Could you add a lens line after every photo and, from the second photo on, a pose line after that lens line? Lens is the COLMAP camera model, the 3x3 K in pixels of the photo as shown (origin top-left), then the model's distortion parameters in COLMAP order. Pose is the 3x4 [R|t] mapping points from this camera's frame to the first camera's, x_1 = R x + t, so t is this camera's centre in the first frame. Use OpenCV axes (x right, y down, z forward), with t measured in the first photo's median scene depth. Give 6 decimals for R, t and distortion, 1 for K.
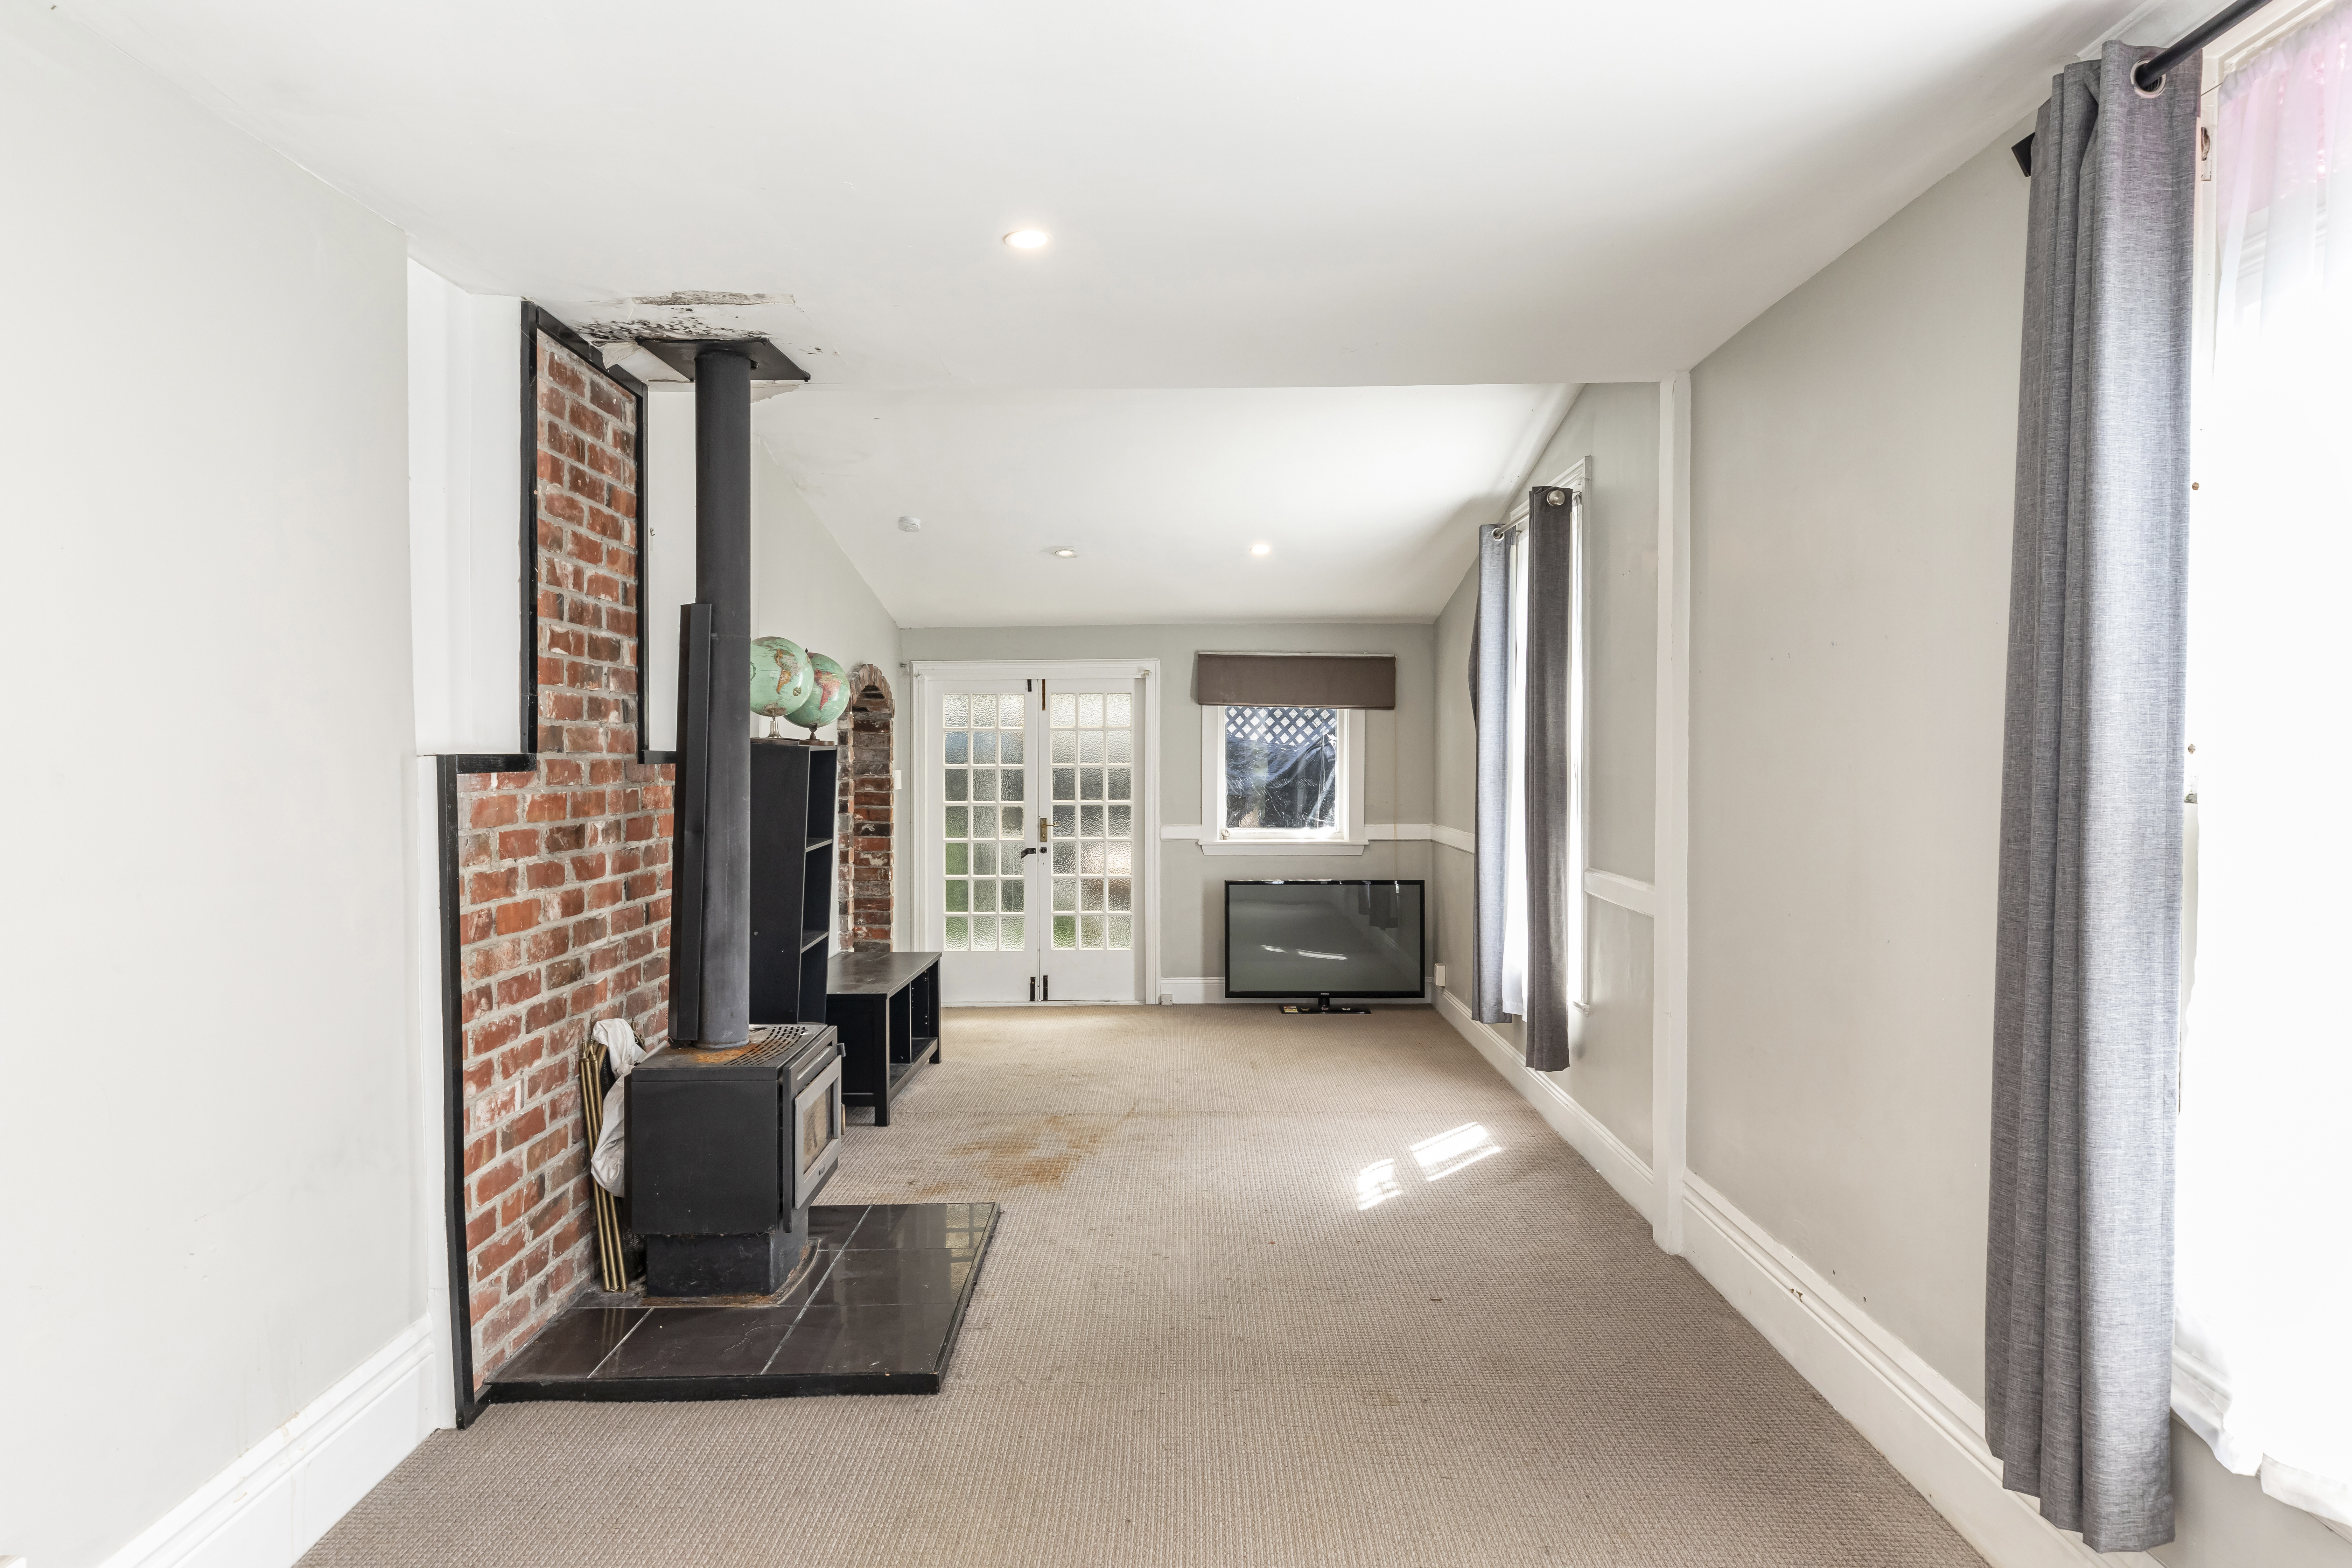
lens RADIAL K [[1341.2, 0, 1178.4], [0, 1341.2, 779.8], [0, 0, 1]] dist [0.000397, 0.000068]
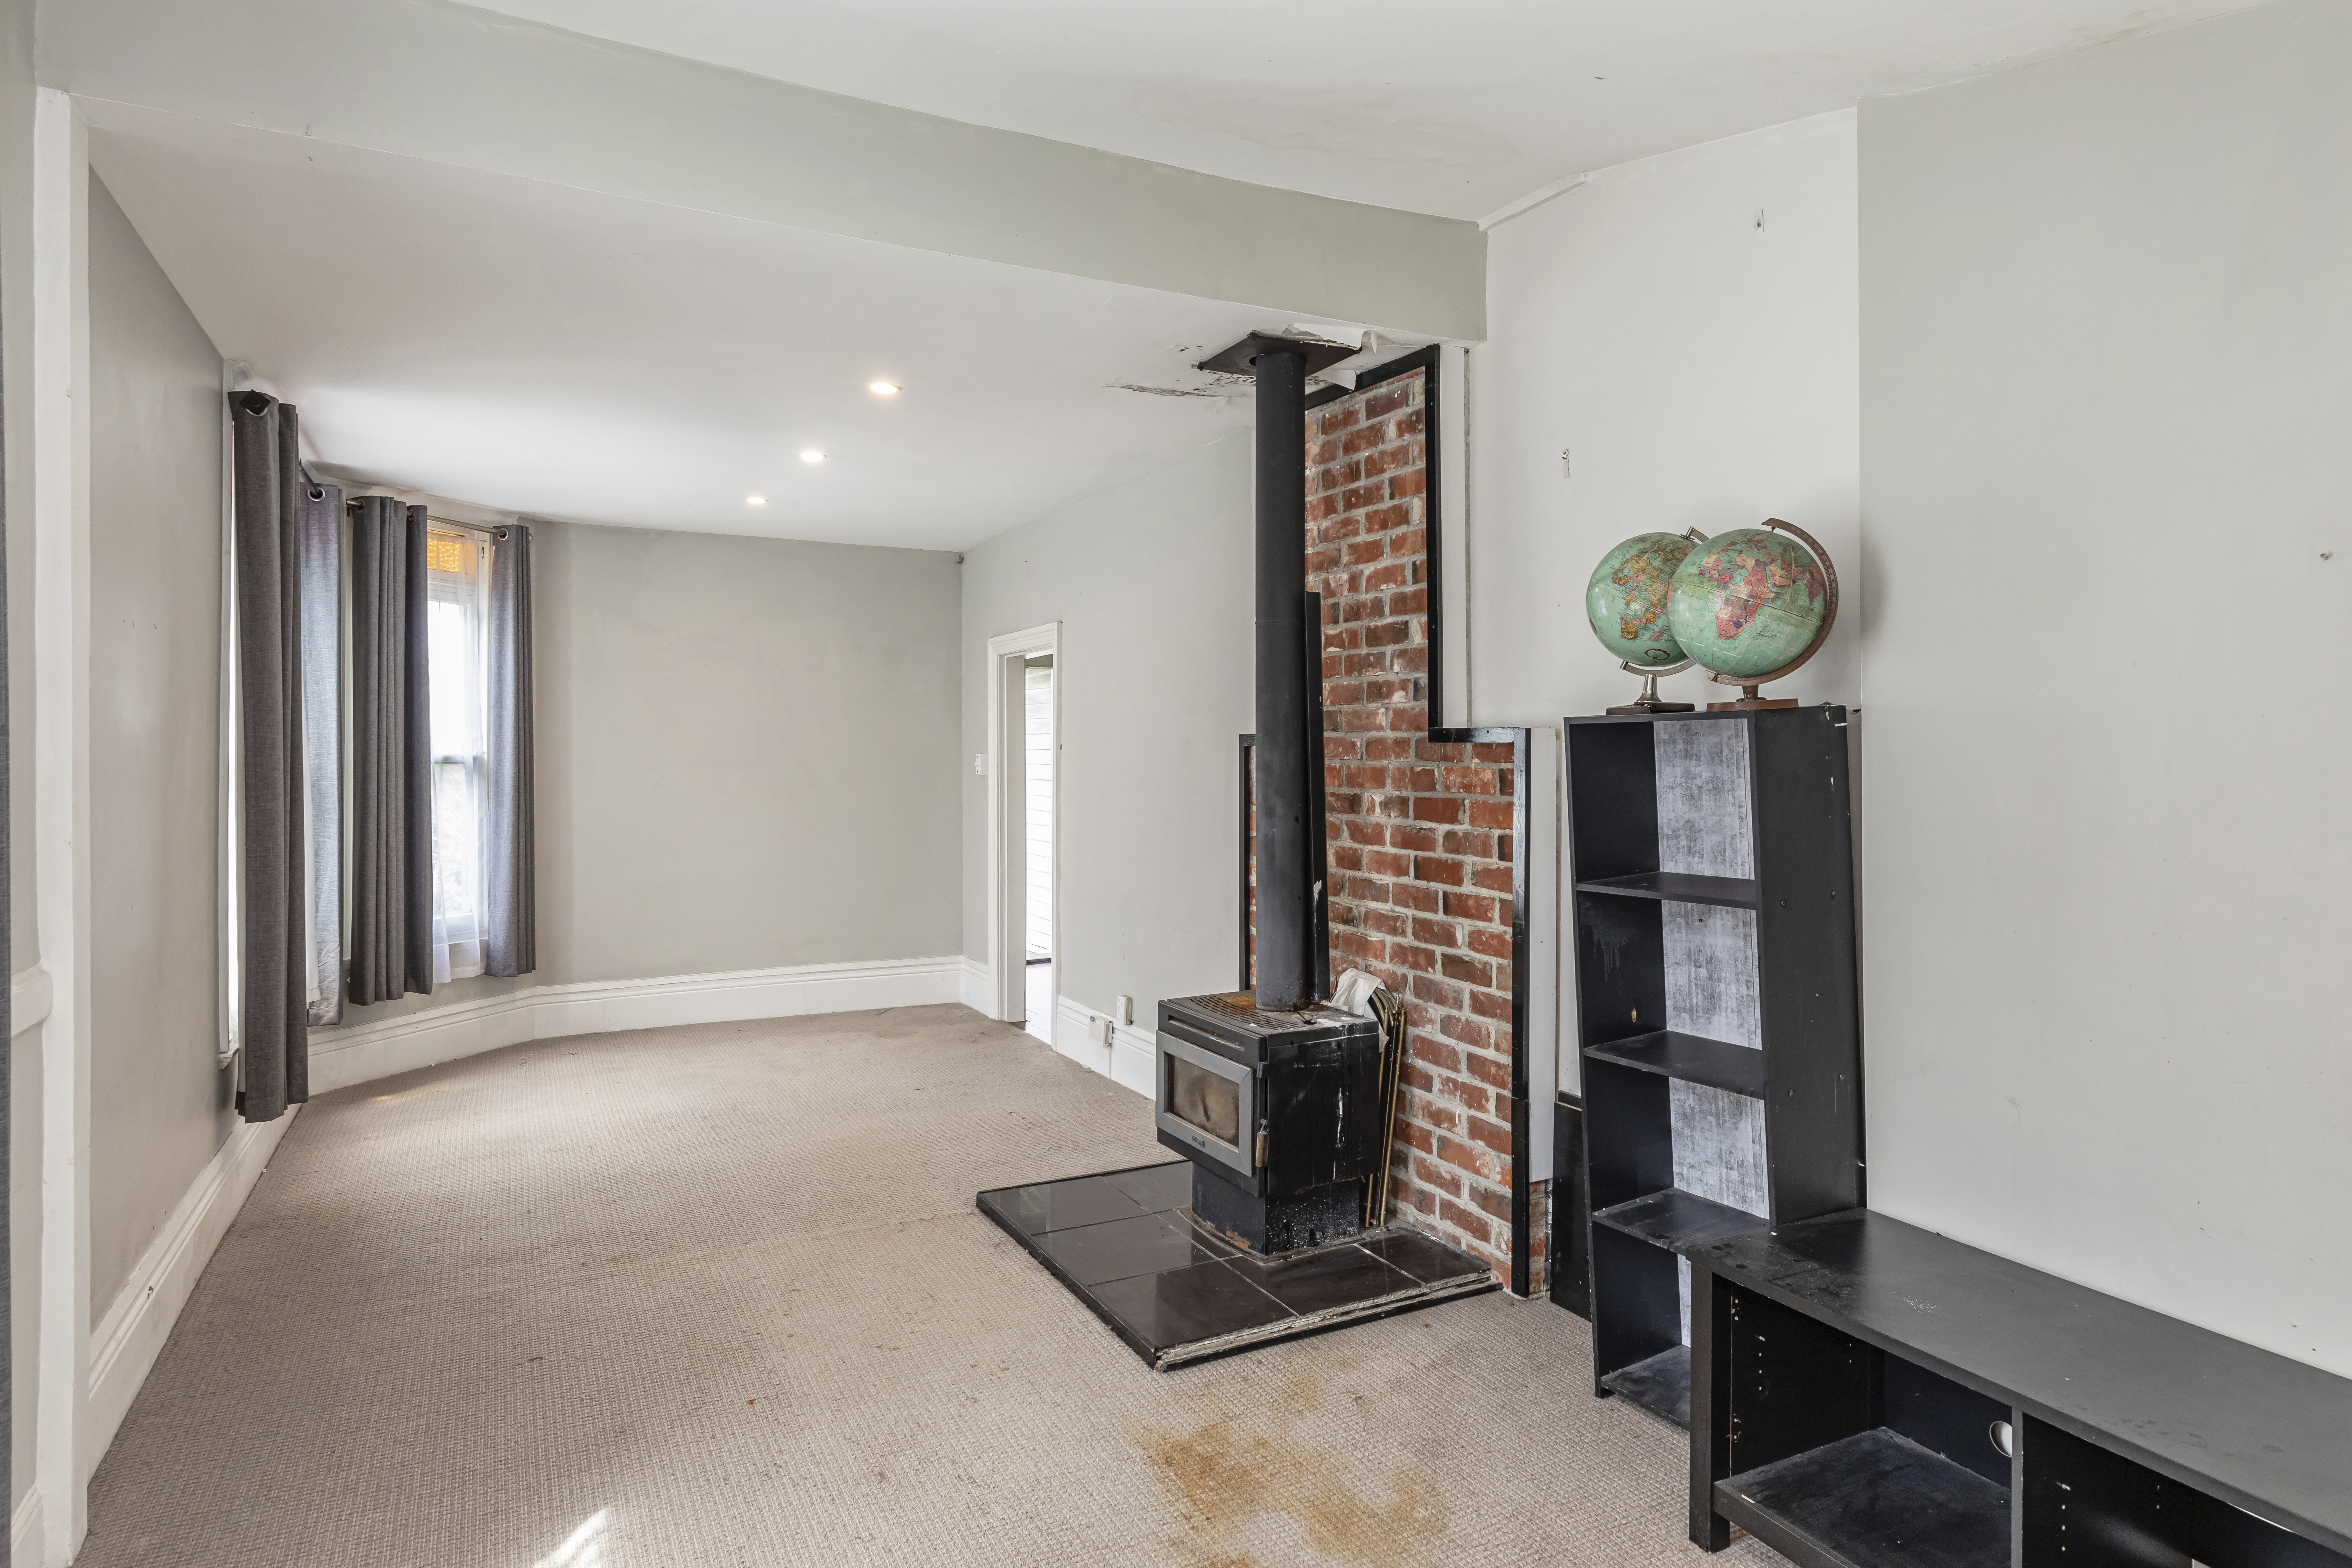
lens RADIAL K [[1341.2, 0, 1180.2], [0, 1341.2, 767.7], [0, 0, 1]] dist [0.000397, 0.000068]
pose [[-0.891391, -0.001384, -0.453232, 0.204641], [-0.017396, 0.999363, 0.031162, -0.021473], [0.452900, 0.035662, -0.890848, 1.870479]]
